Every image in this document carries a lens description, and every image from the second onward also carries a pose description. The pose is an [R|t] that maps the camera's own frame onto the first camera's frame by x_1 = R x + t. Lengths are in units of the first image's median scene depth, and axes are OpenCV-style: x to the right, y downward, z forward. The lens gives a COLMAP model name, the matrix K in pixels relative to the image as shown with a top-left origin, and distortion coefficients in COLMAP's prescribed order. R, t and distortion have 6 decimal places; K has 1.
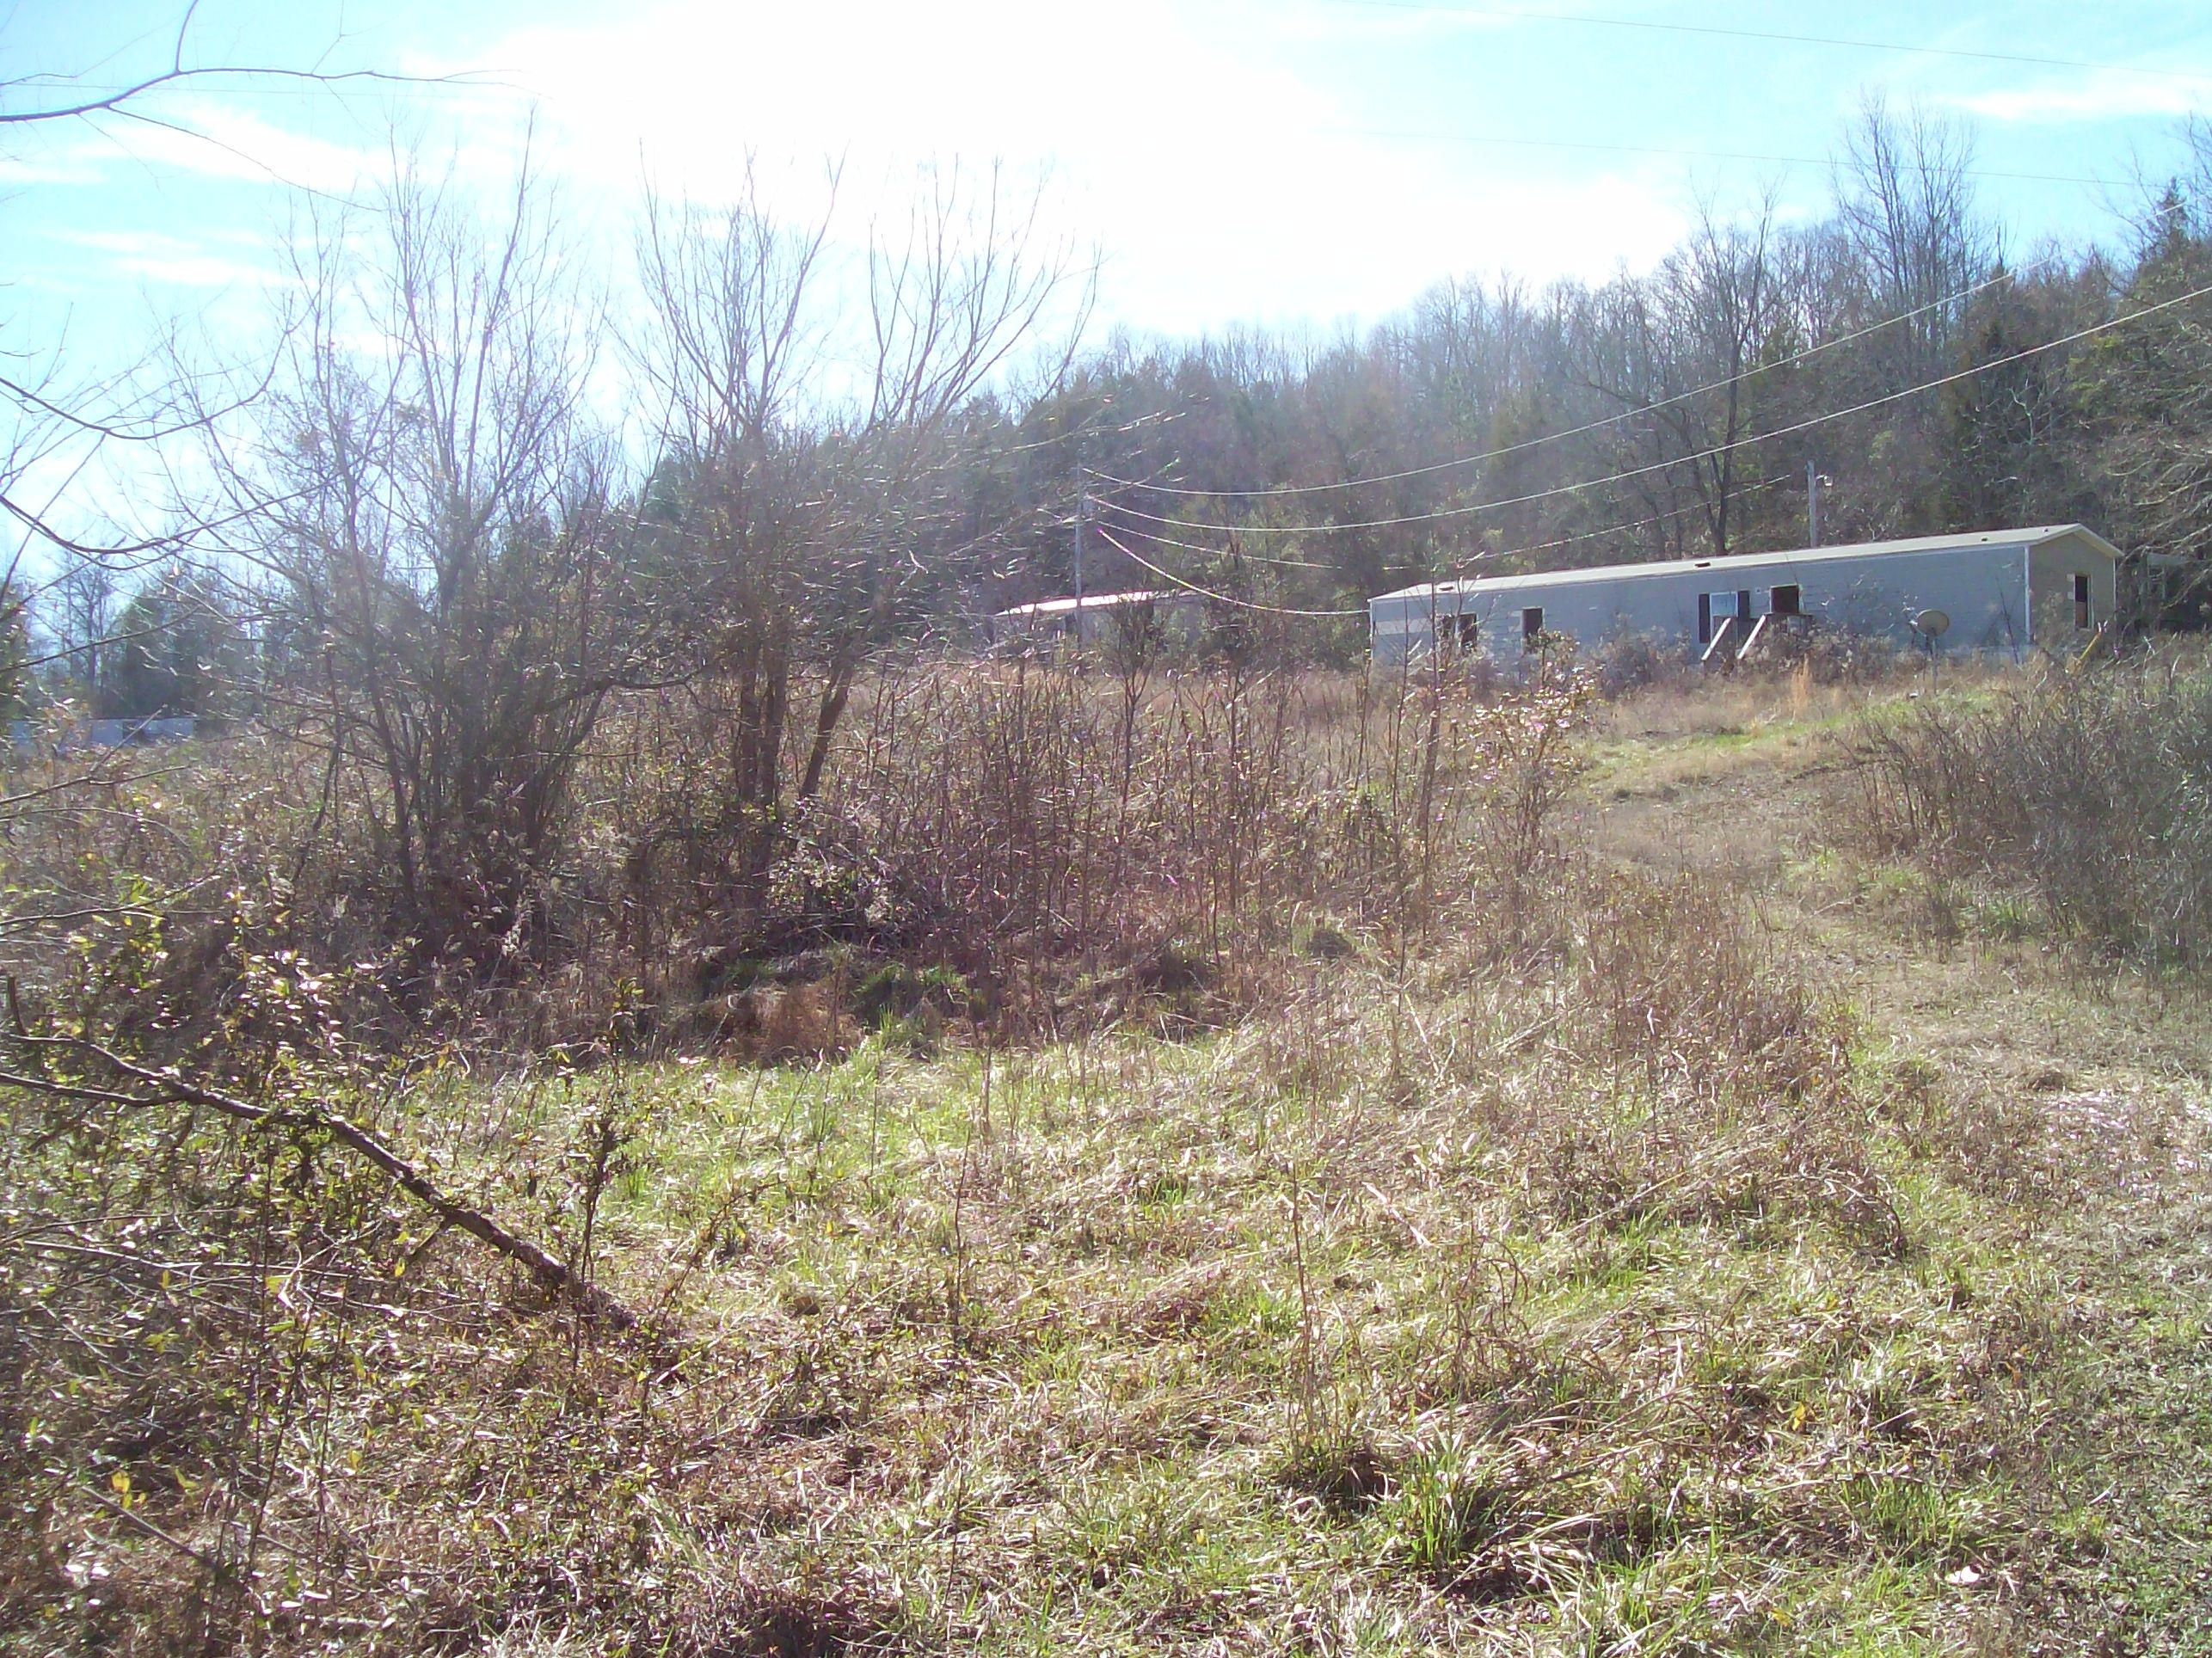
lens RADIAL K [[2278.9, 0, 1105.6], [0, 2278.9, 821.3], [0, 0, 1]] dist [-0.004125, 0.000000]
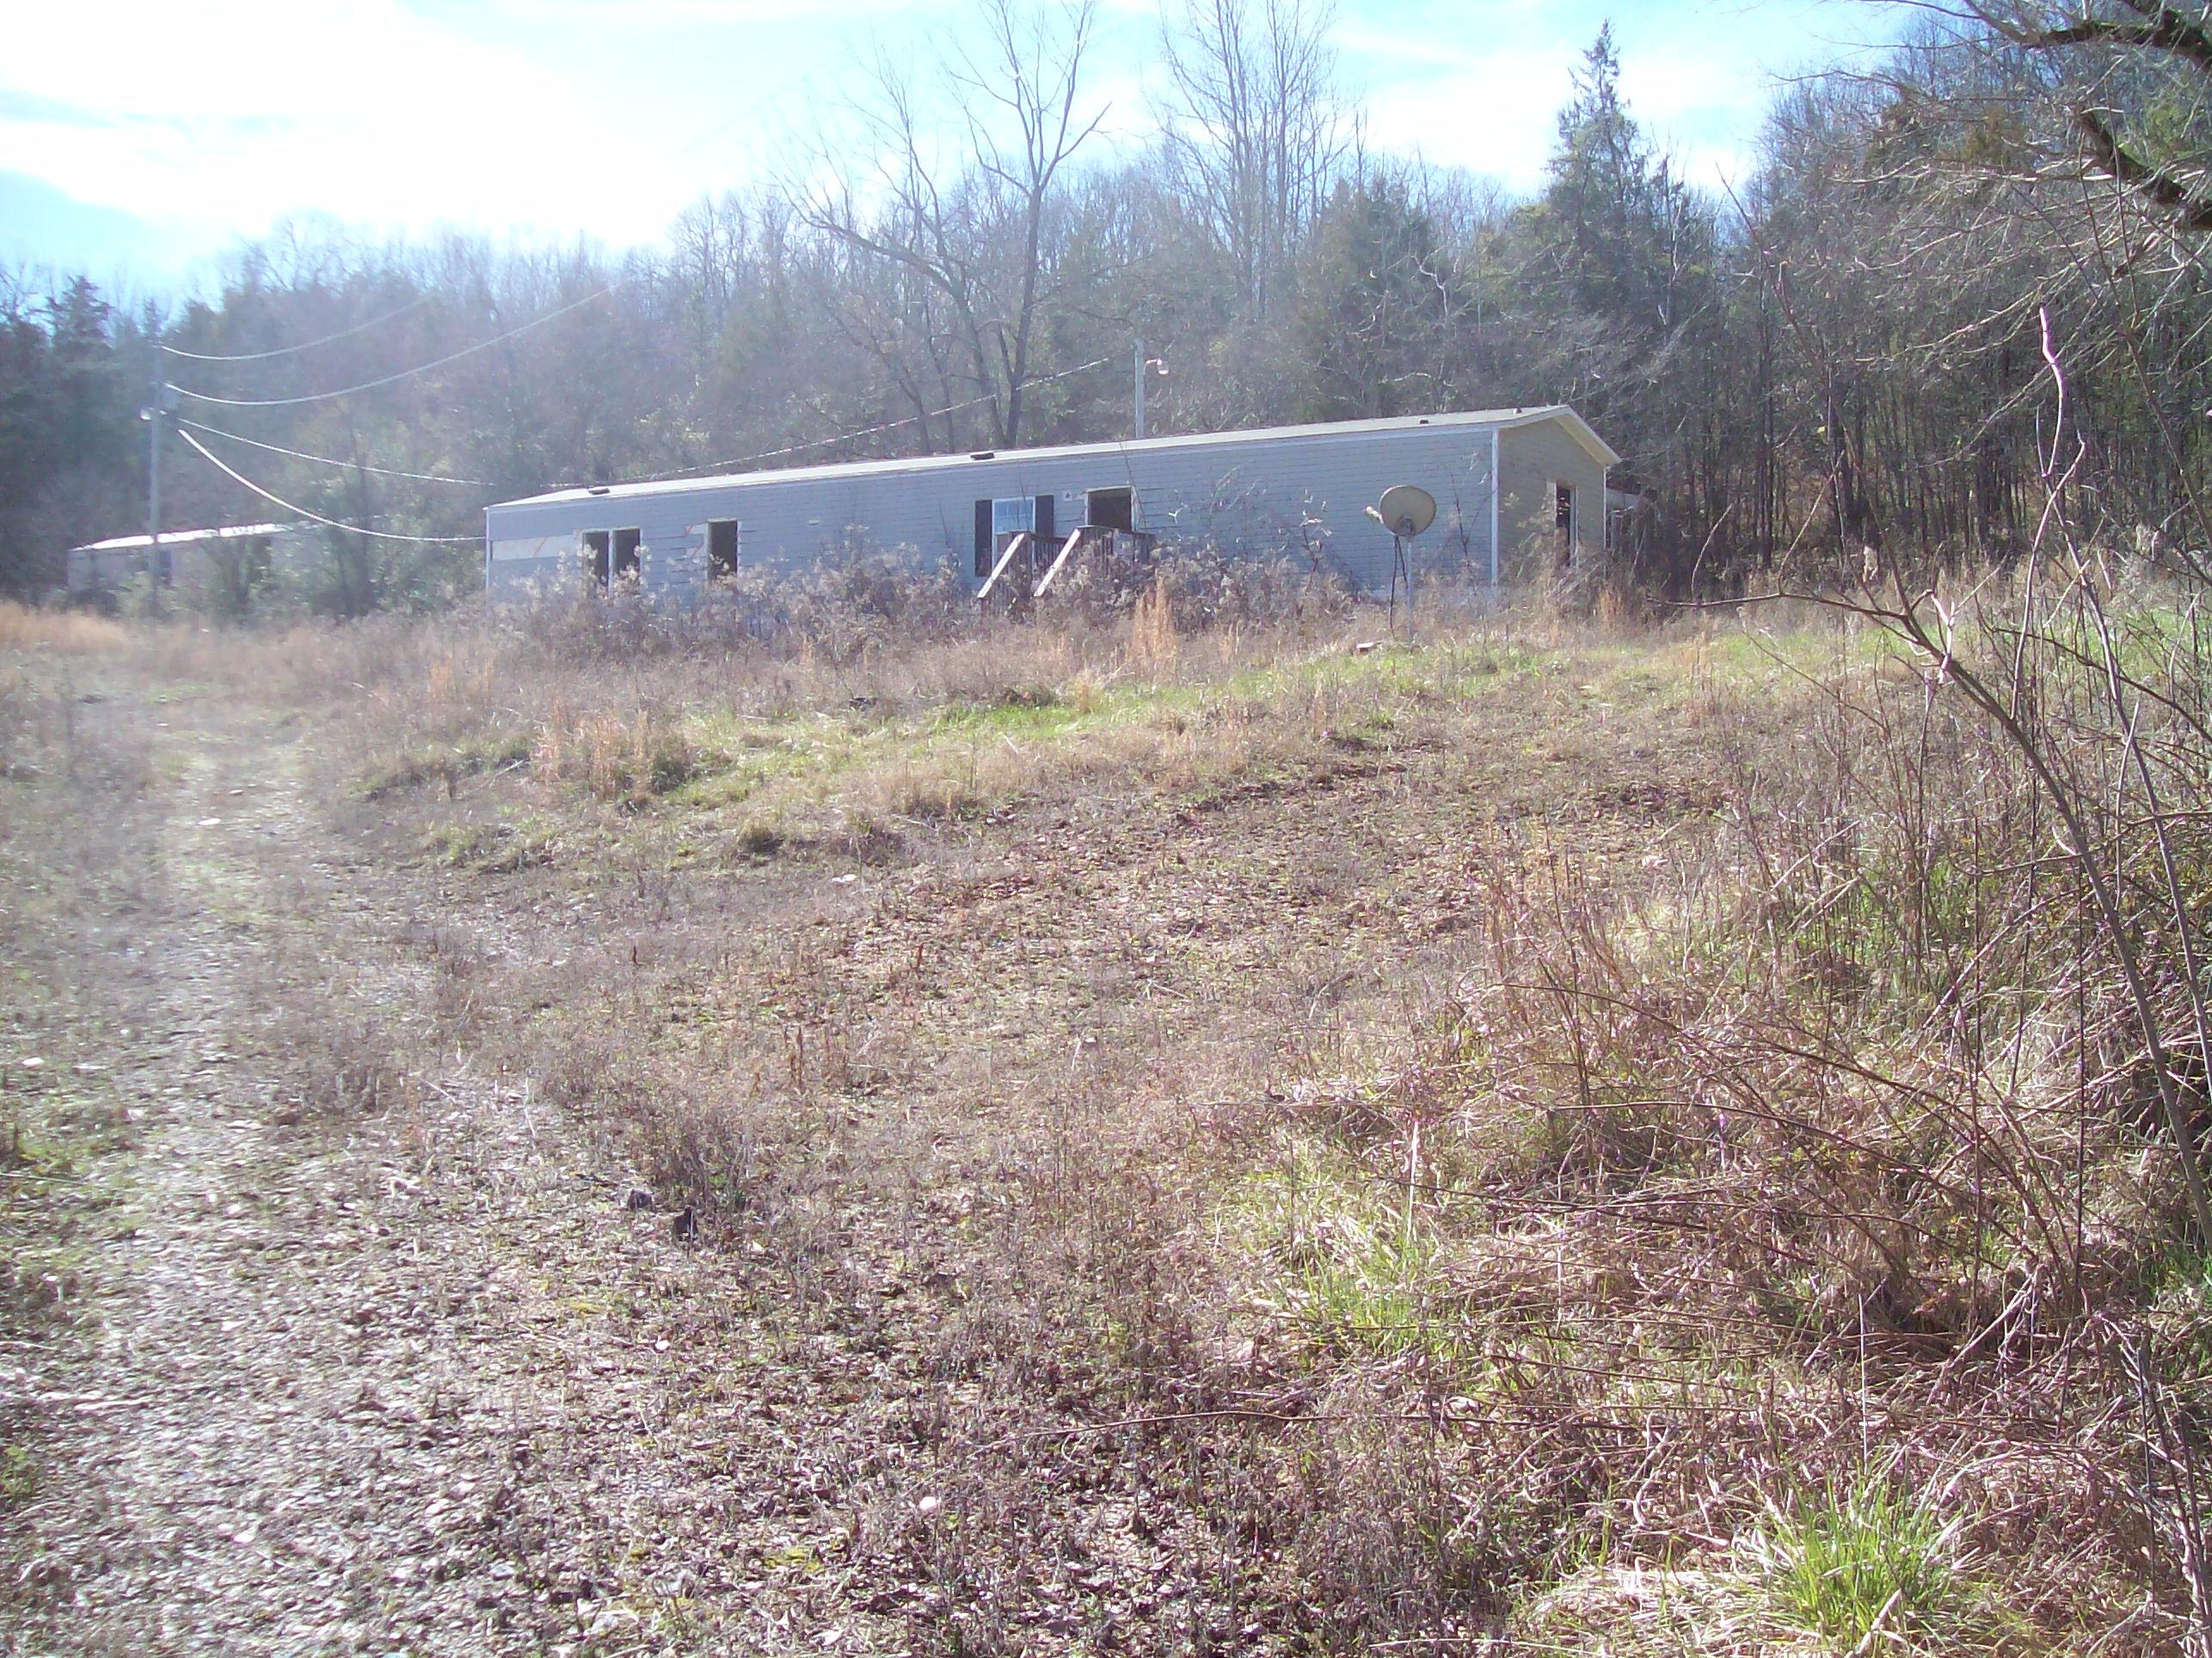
lens RADIAL K [[2278.9, 0, 1105.4], [0, 2278.9, 826.8], [0, 0, 1]] dist [-0.004125, 0.000000]
pose [[0.952343, 0.014947, 0.304663, 0.114542], [-0.015374, 0.999881, -0.000998, -0.010593], [-0.304642, -0.003734, 0.952460, 0.428104]]
